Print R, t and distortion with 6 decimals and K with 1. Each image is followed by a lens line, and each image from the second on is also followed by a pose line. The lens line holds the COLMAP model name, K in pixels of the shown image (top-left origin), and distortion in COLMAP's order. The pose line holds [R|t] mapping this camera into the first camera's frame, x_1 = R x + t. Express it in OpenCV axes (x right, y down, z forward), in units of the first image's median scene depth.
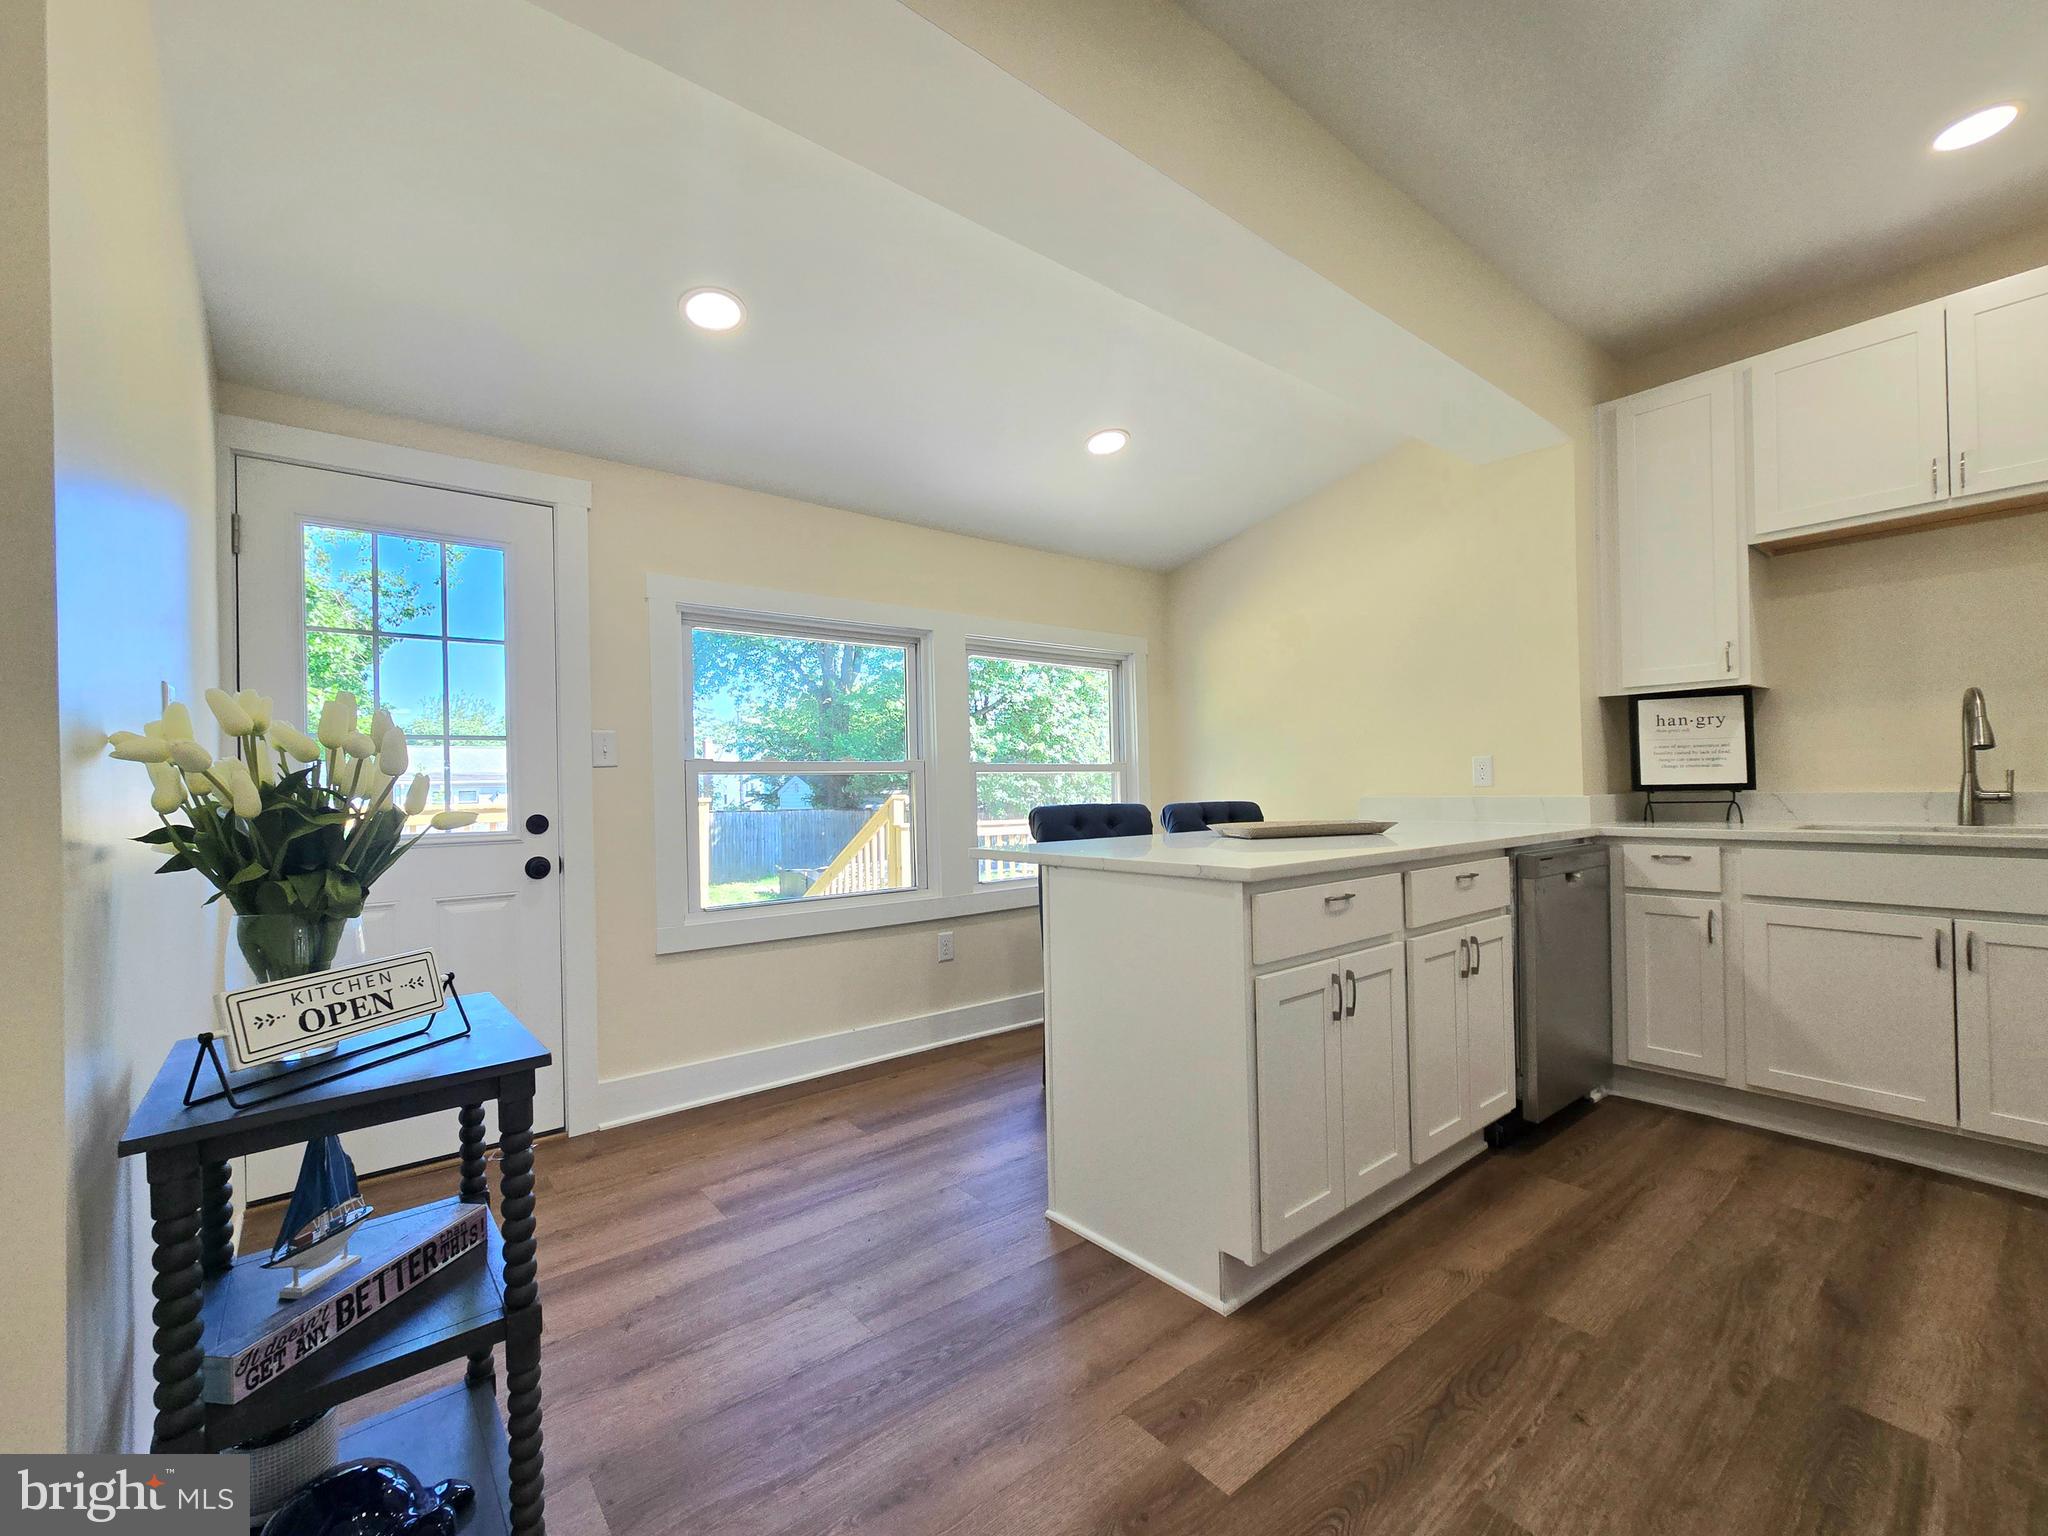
lens RADIAL K [[860.9, 0, 1032.7], [0, 860.9, 782.5], [0, 0, 1]] dist [-0.000242, -0.000058]
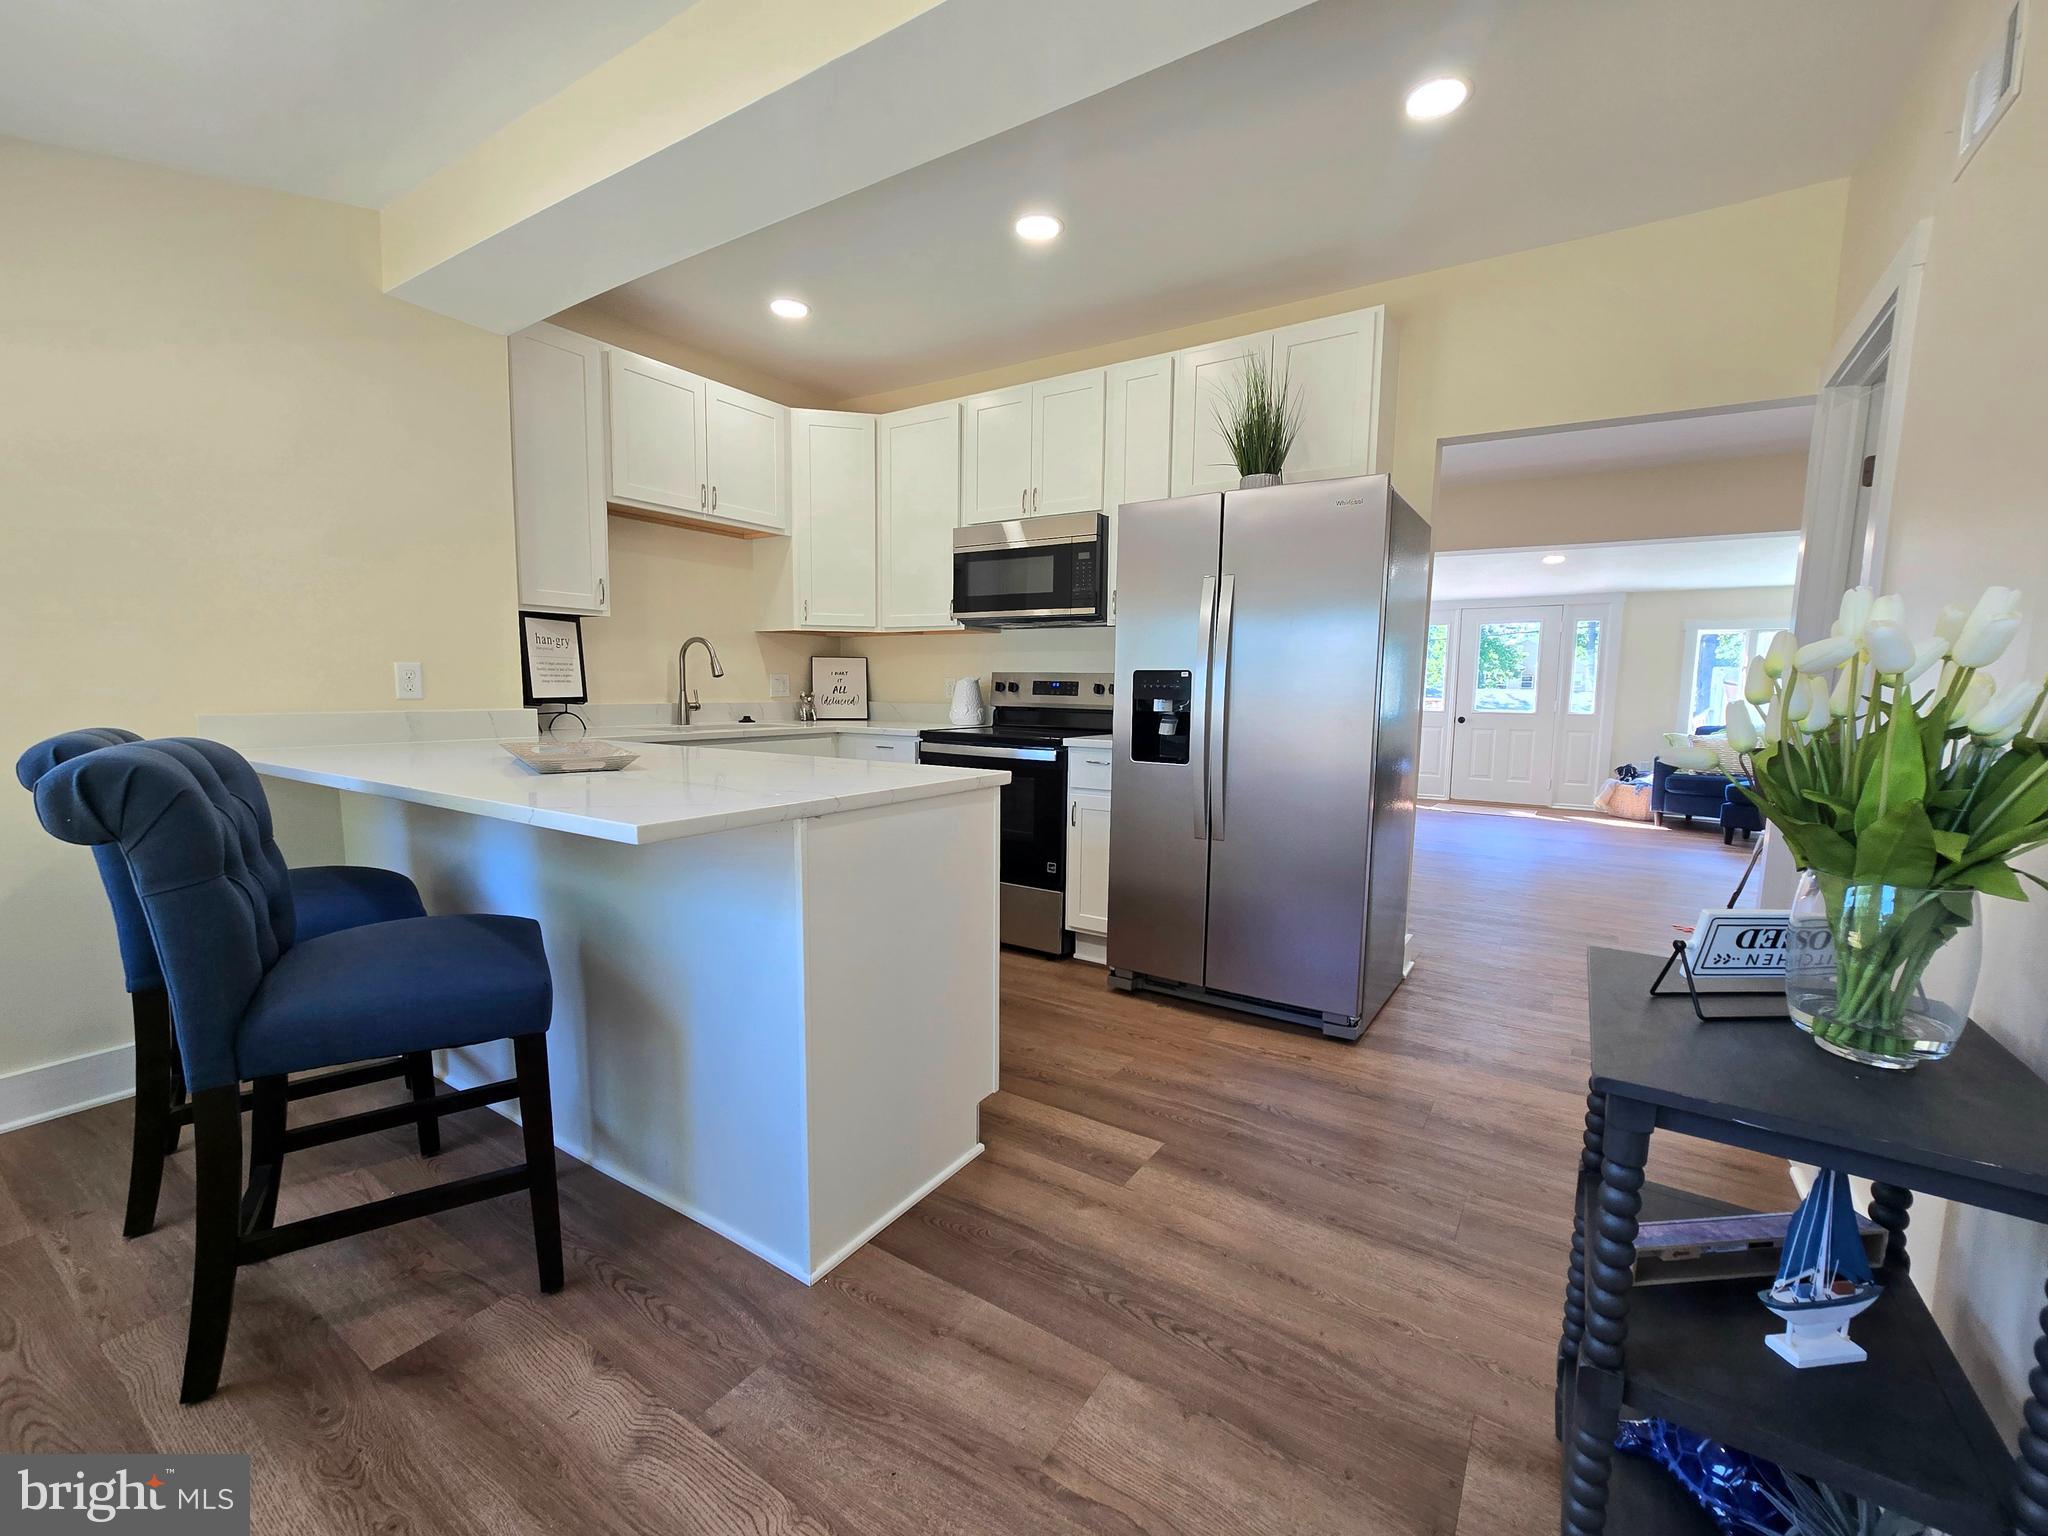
lens RADIAL K [[860.9, 0, 1032.7], [0, 860.9, 782.5], [0, 0, 1]] dist [-0.000242, -0.000058]
pose [[-0.302544, -0.091525, 0.948731, -0.602767], [-0.011964, 0.995665, 0.092237, 0.001369], [-0.953060, 0.016556, -0.302327, 0.879540]]
